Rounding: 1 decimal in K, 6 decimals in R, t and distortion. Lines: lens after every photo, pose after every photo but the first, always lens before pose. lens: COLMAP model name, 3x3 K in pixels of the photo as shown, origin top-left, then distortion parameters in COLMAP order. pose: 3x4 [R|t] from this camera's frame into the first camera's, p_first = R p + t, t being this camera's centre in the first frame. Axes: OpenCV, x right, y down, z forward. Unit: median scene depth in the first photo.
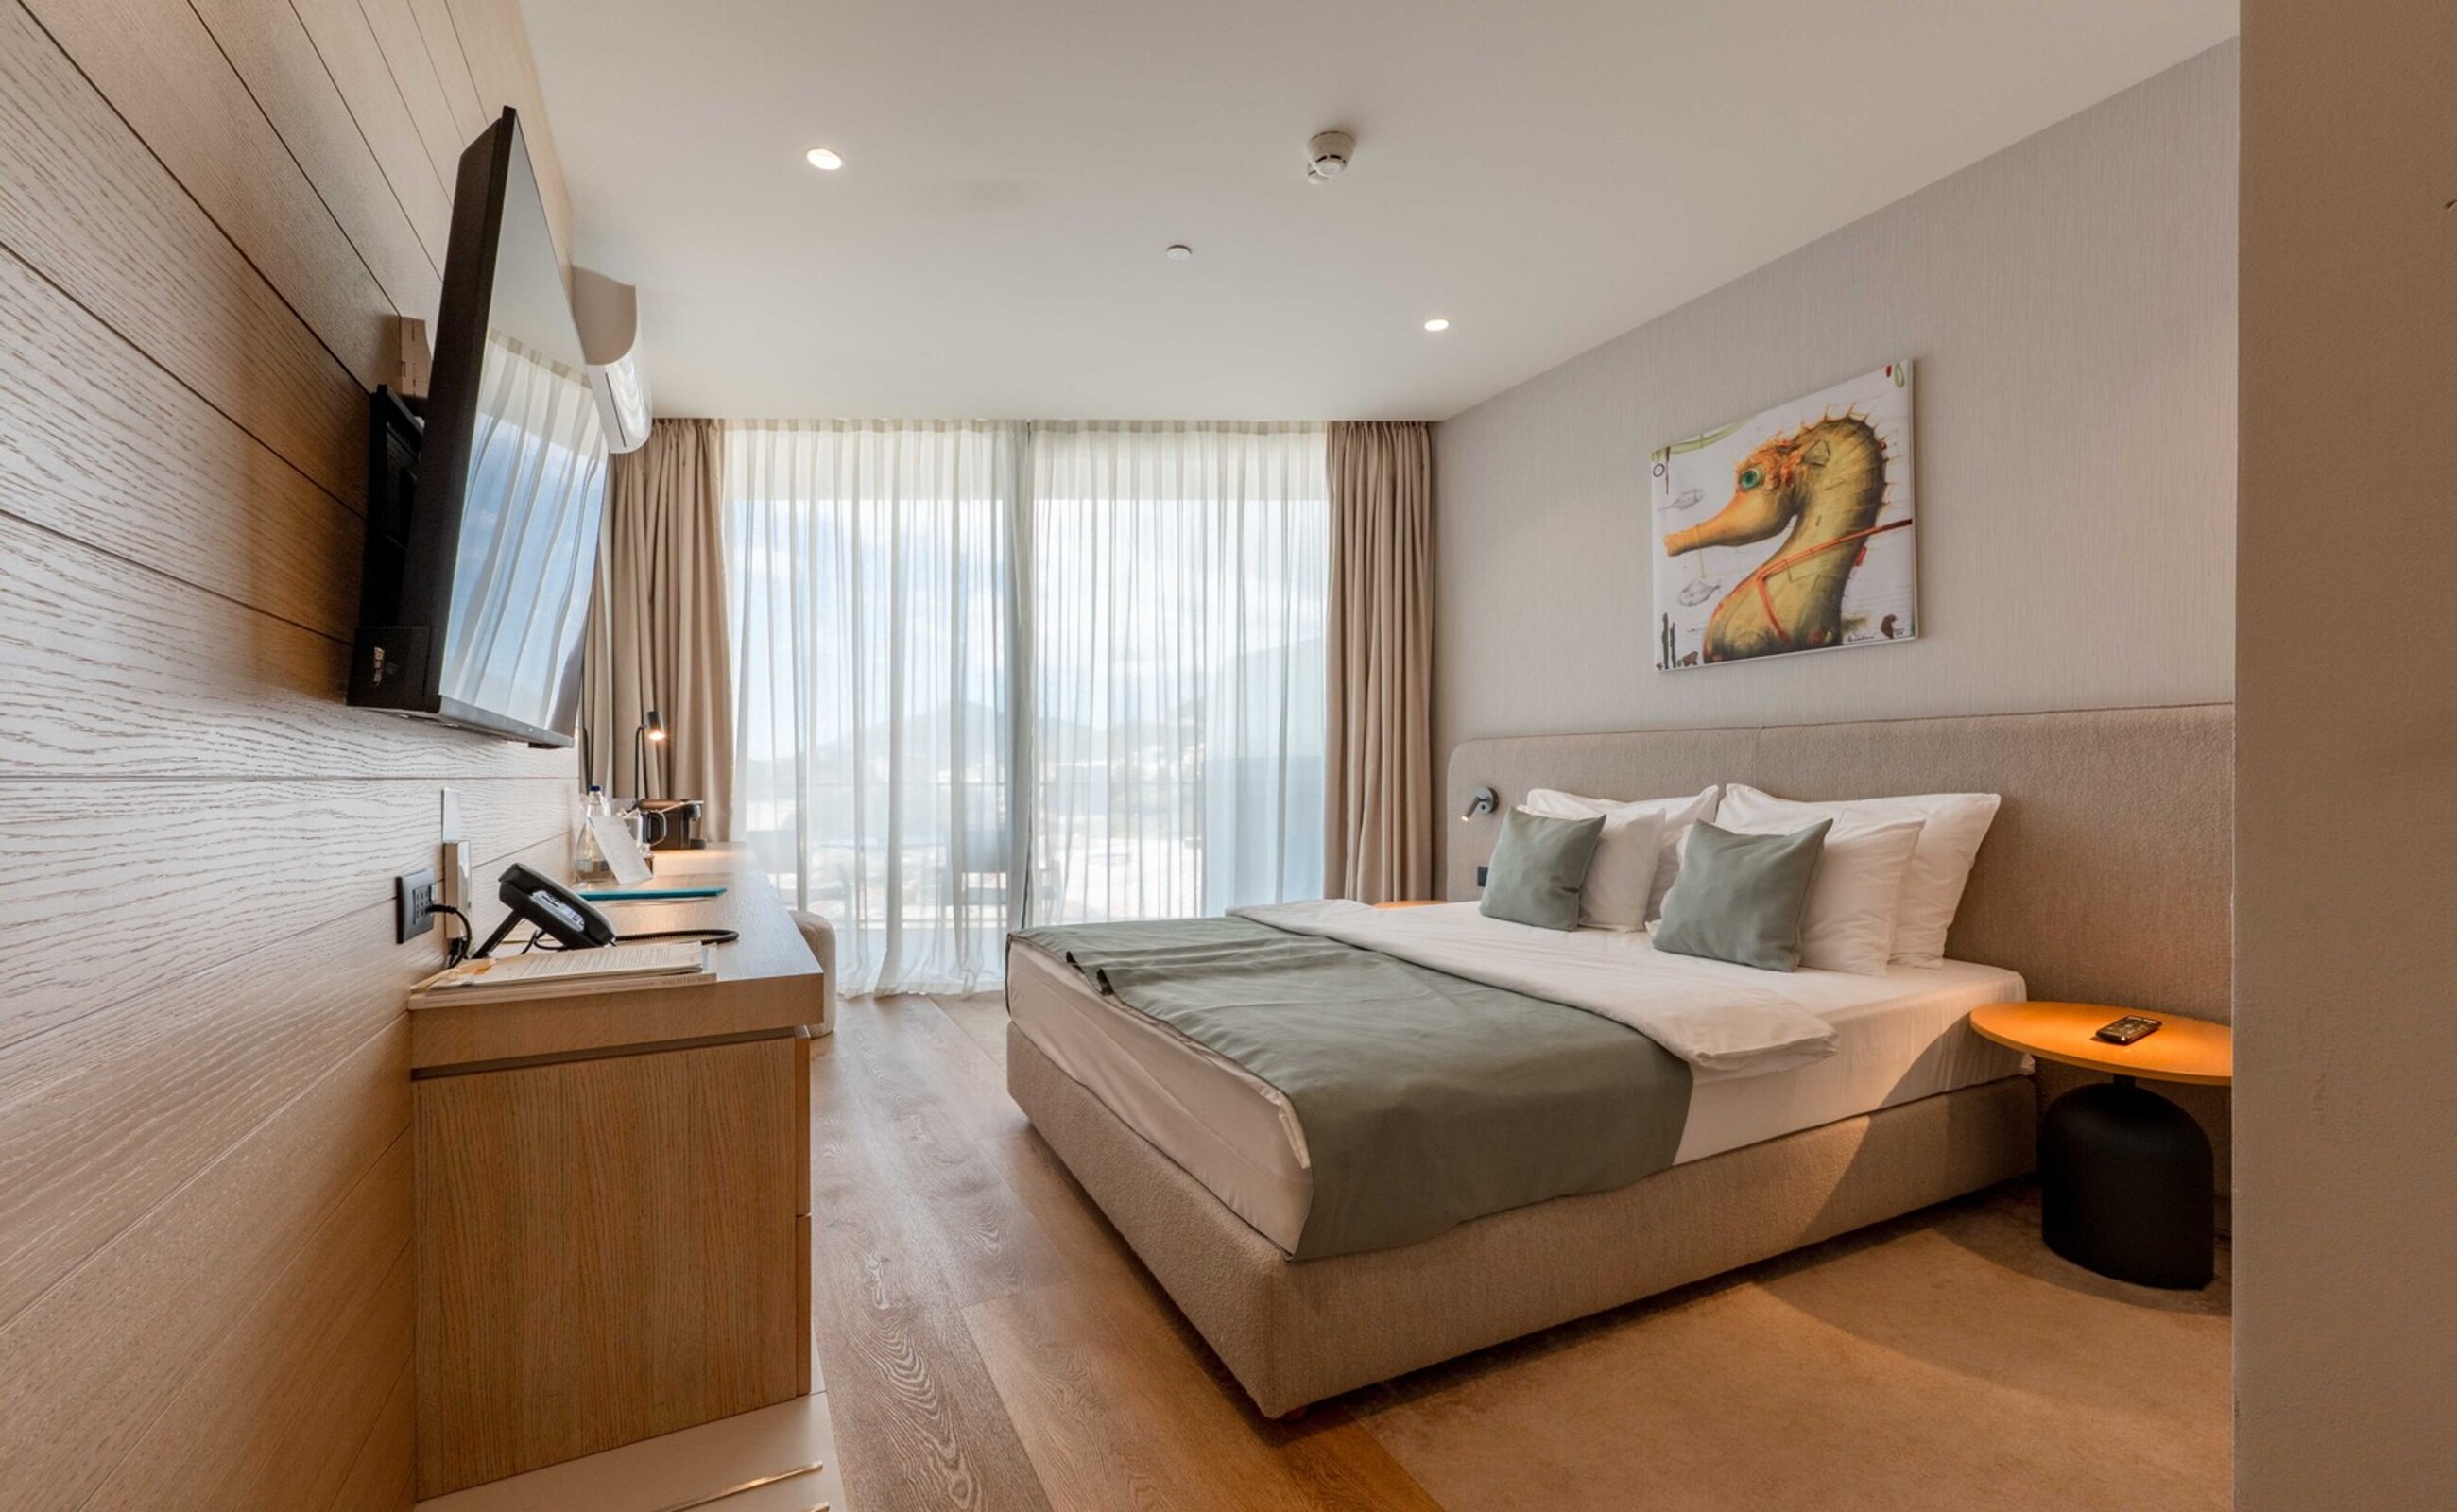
lens RADIAL K [[971.6, 0, 1226.0], [0, 971.6, 764.0], [0, 0, 1]] dist [-0.000384, -0.000303]
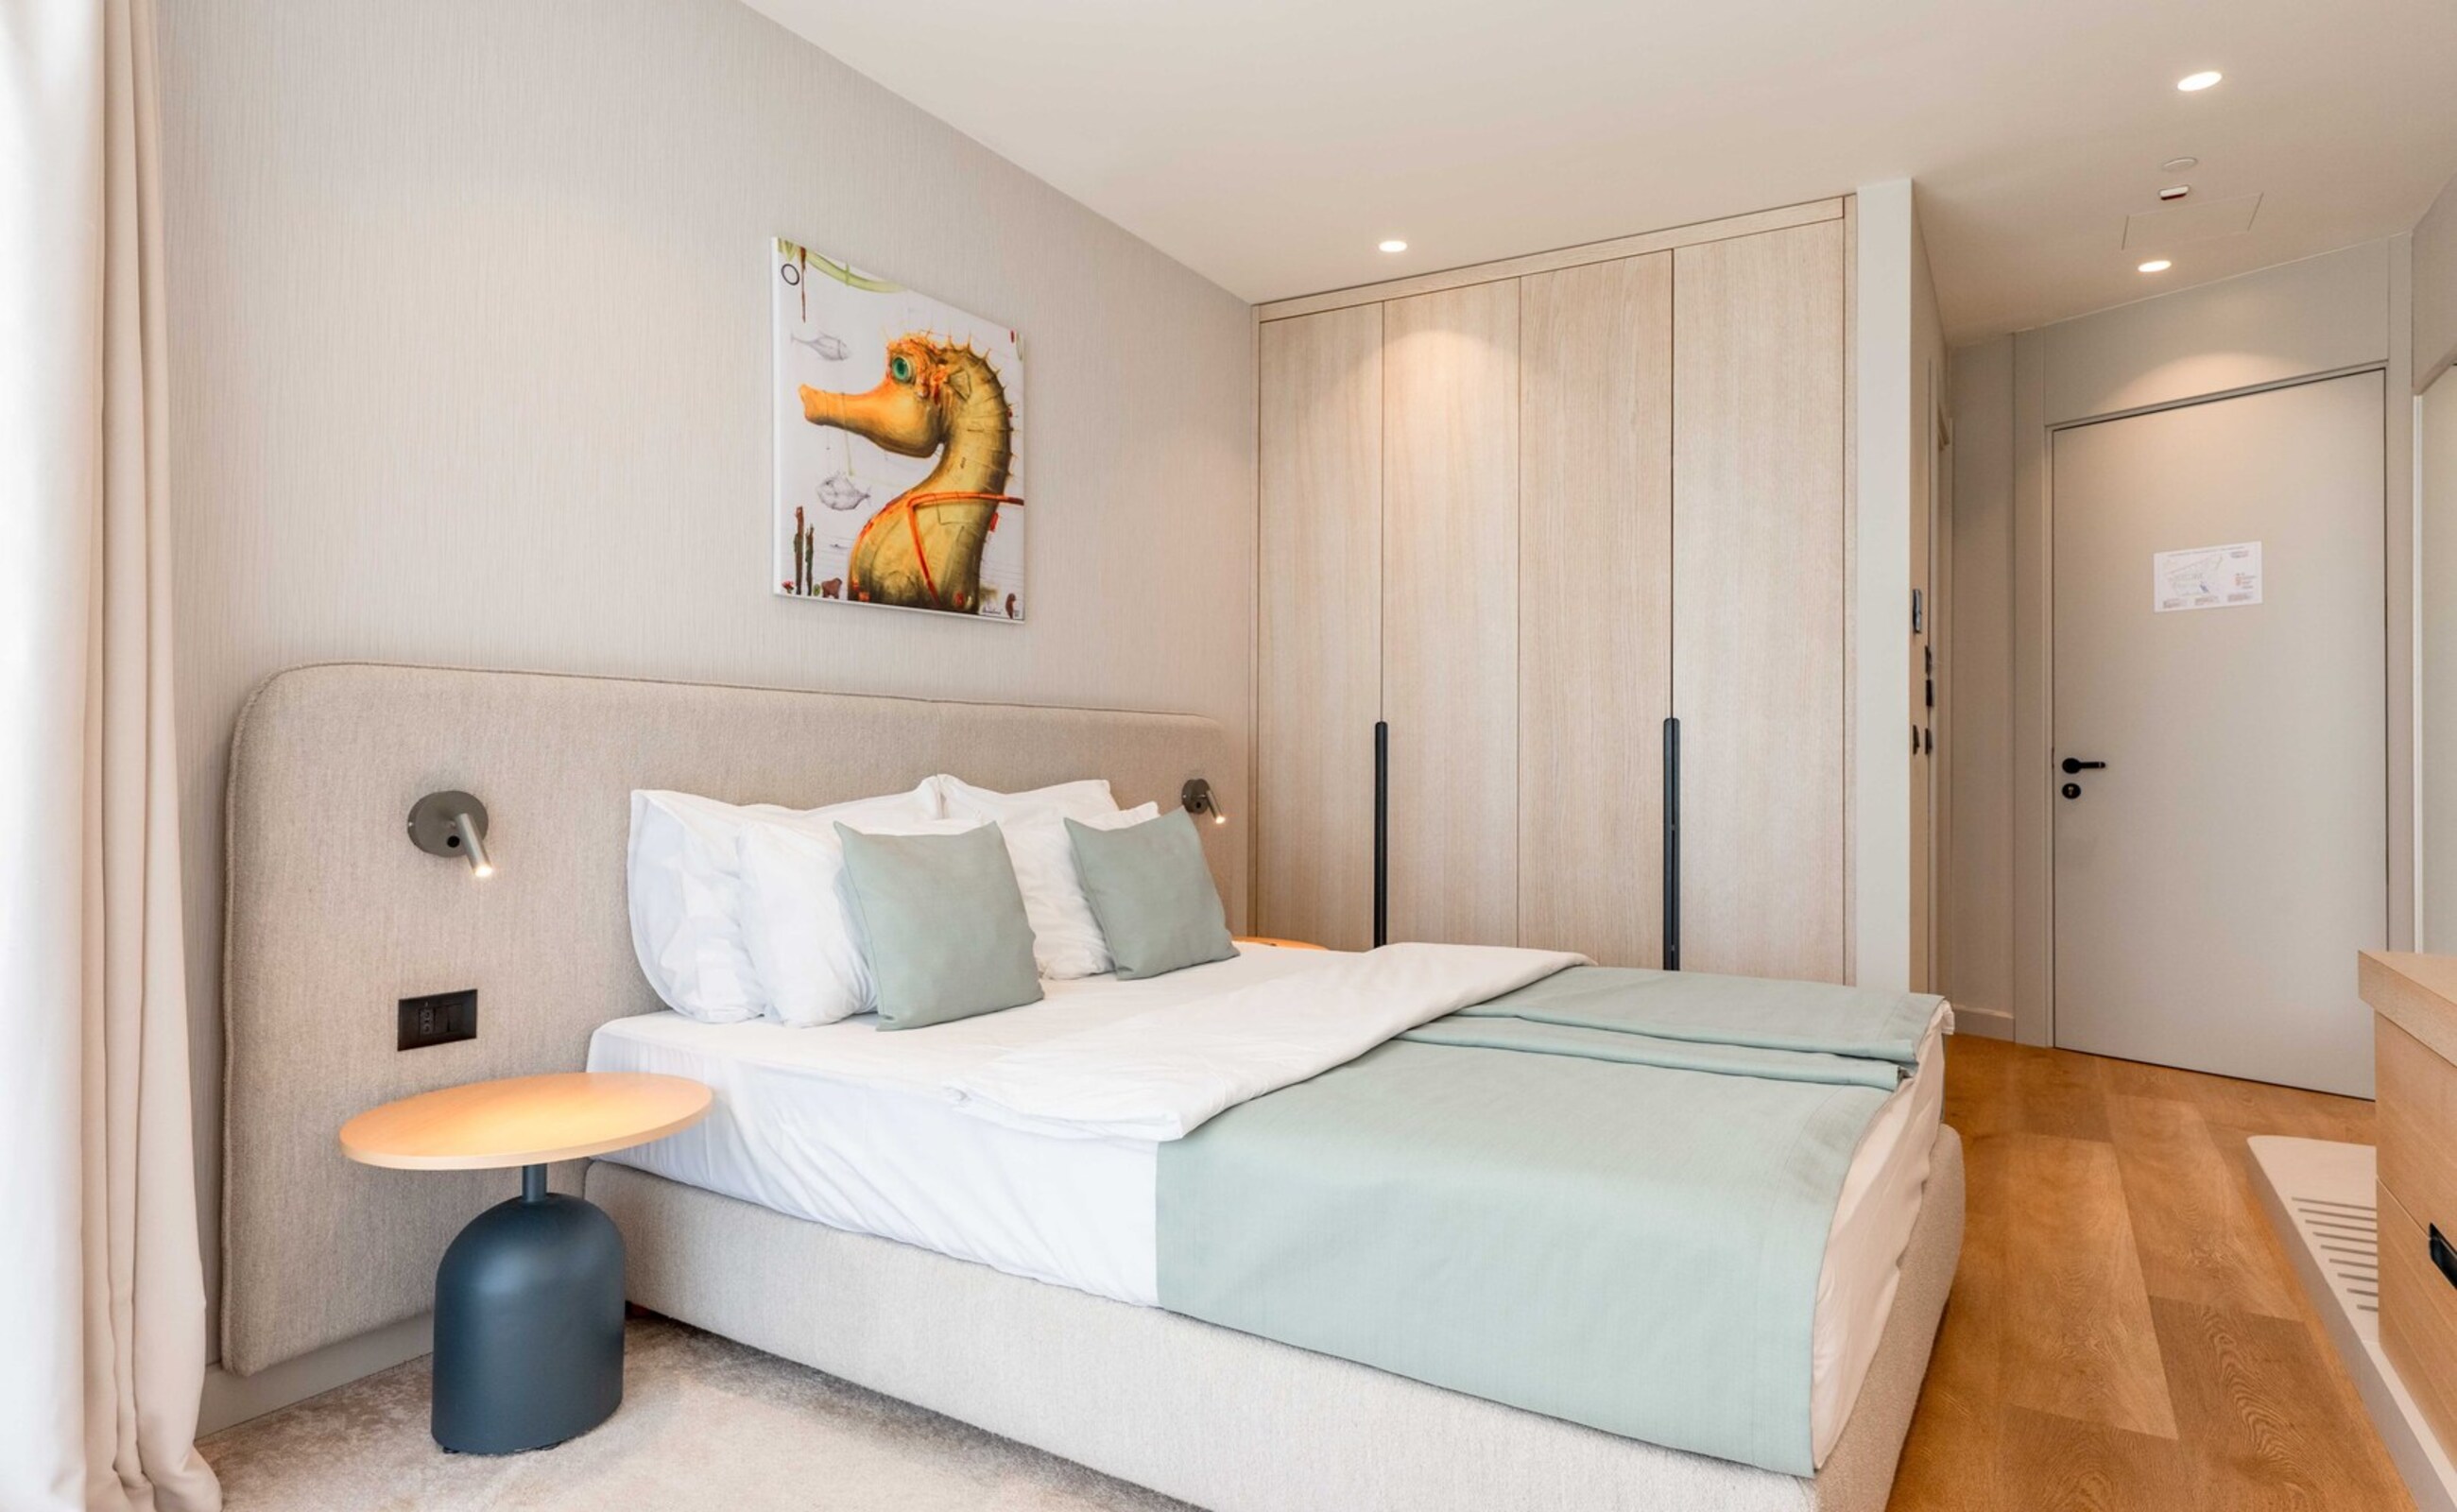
lens RADIAL K [[1357.6, 0, 1236.7], [0, 1357.6, 743.9], [0, 0, 1]] dist [0.000424, 0.001377]
pose [[-0.518268, 0.013432, 0.855113, -0.524519], [-0.012387, 0.999654, -0.023210, 0.019729], [-0.855129, -0.022621, -0.517922, 1.402703]]
